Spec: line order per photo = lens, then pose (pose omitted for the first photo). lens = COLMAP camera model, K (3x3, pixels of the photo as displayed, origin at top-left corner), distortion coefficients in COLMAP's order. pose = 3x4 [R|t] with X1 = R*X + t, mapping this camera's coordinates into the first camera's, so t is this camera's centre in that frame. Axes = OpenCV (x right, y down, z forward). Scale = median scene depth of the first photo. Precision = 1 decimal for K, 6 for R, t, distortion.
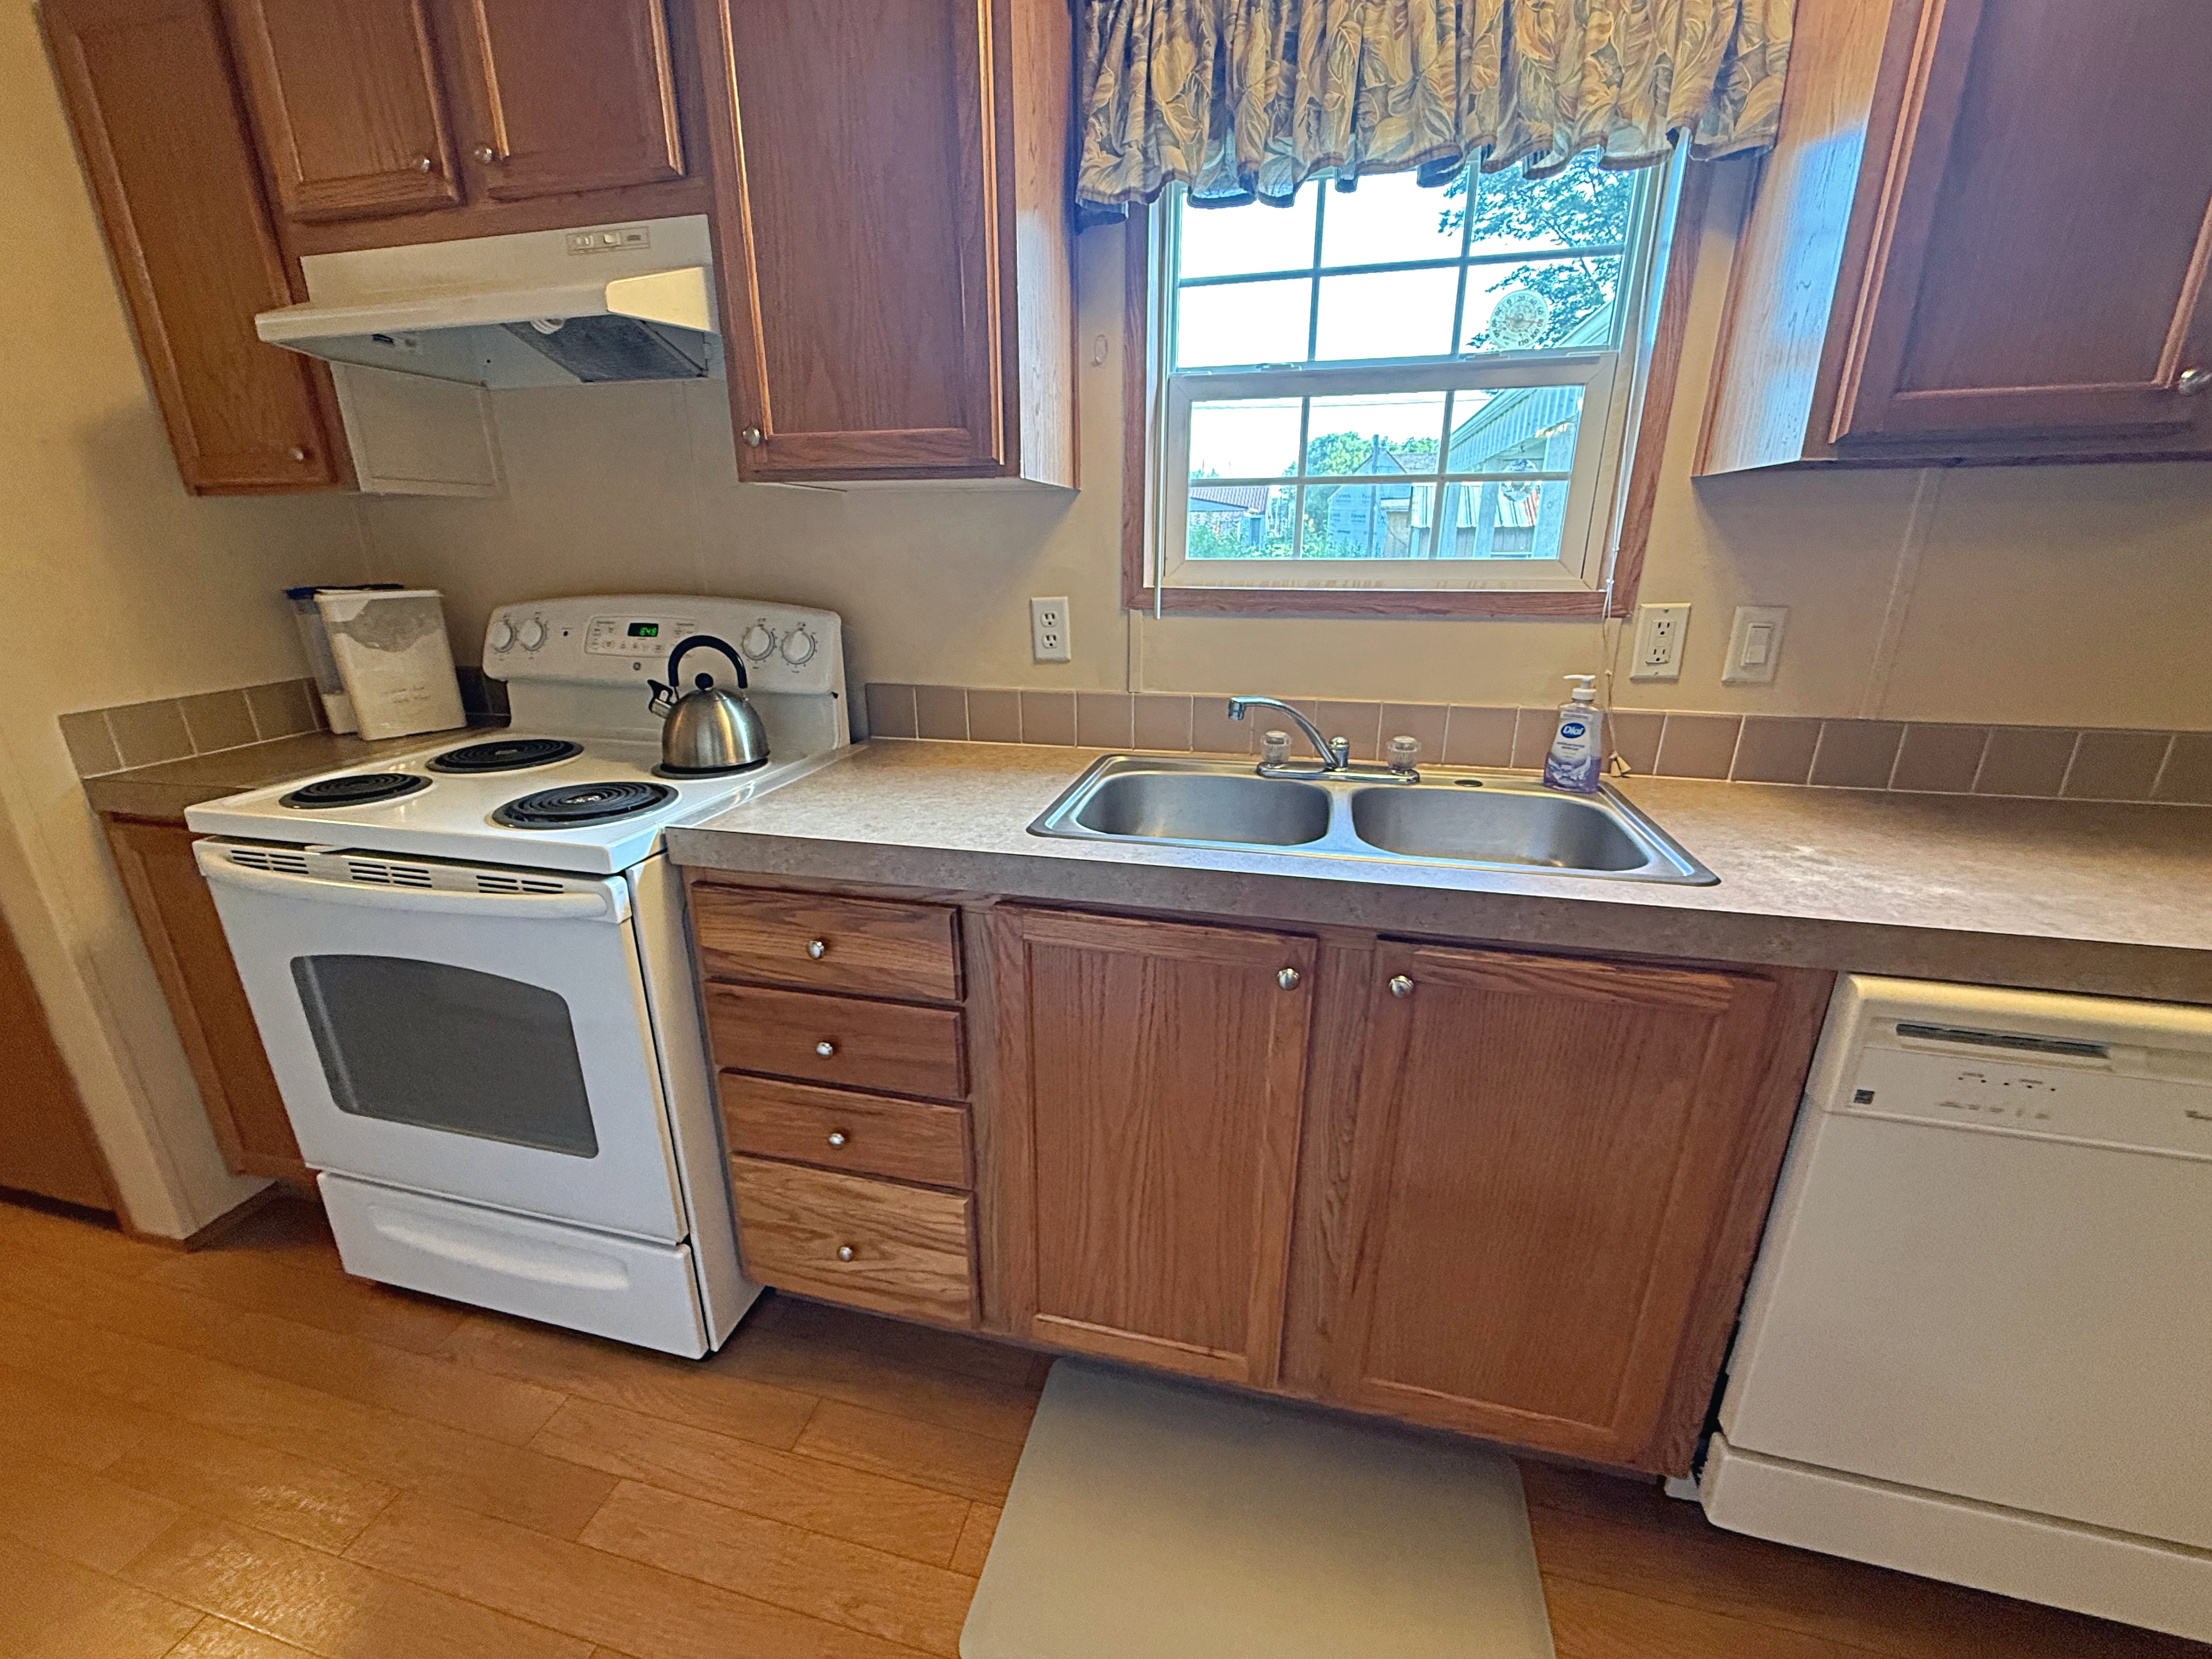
lens RADIAL K [[920.5, 0, 1098.6], [0, 920.5, 841.3], [0, 0, 1]] dist [0.000957, -0.000305]
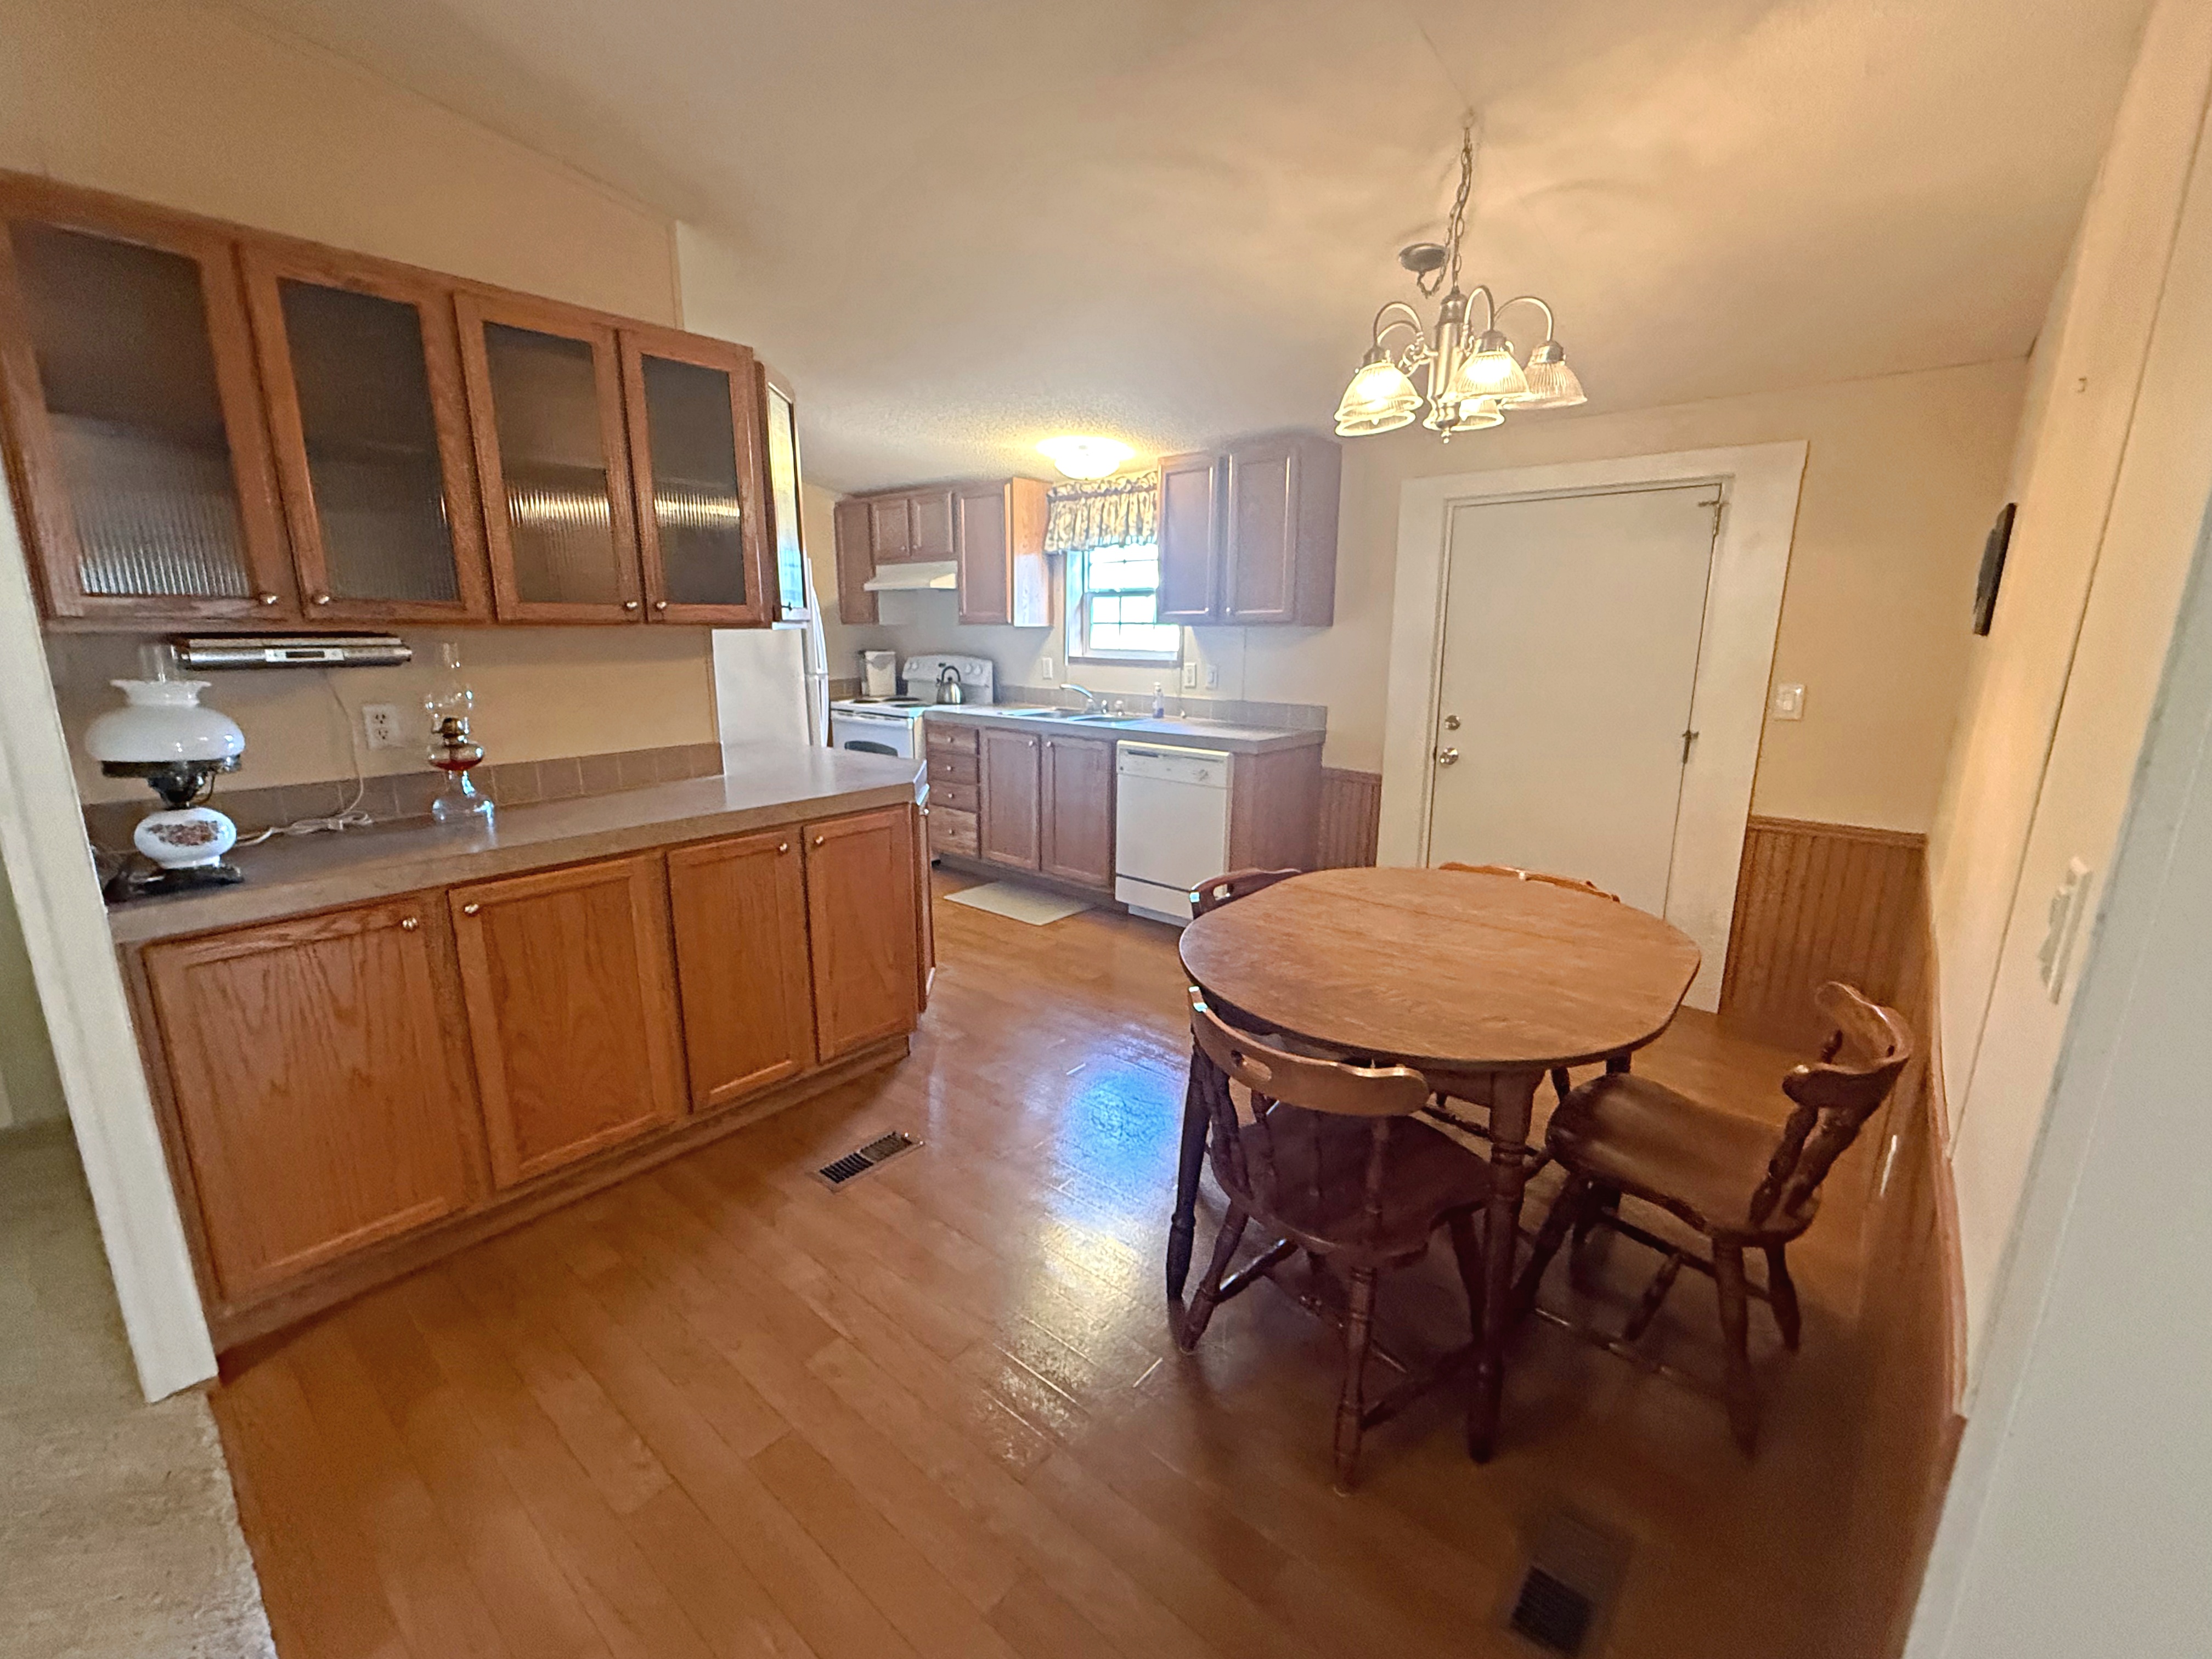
lens RADIAL K [[920.5, 0, 1086.0], [0, 920.5, 827.5], [0, 0, 1]] dist [0.000957, -0.000305]
pose [[0.894389, 0.104780, -0.434844, 1.747791], [-0.148496, 0.986593, -0.067698, 0.586847], [0.421921, 0.125121, 0.897957, -1.998516]]
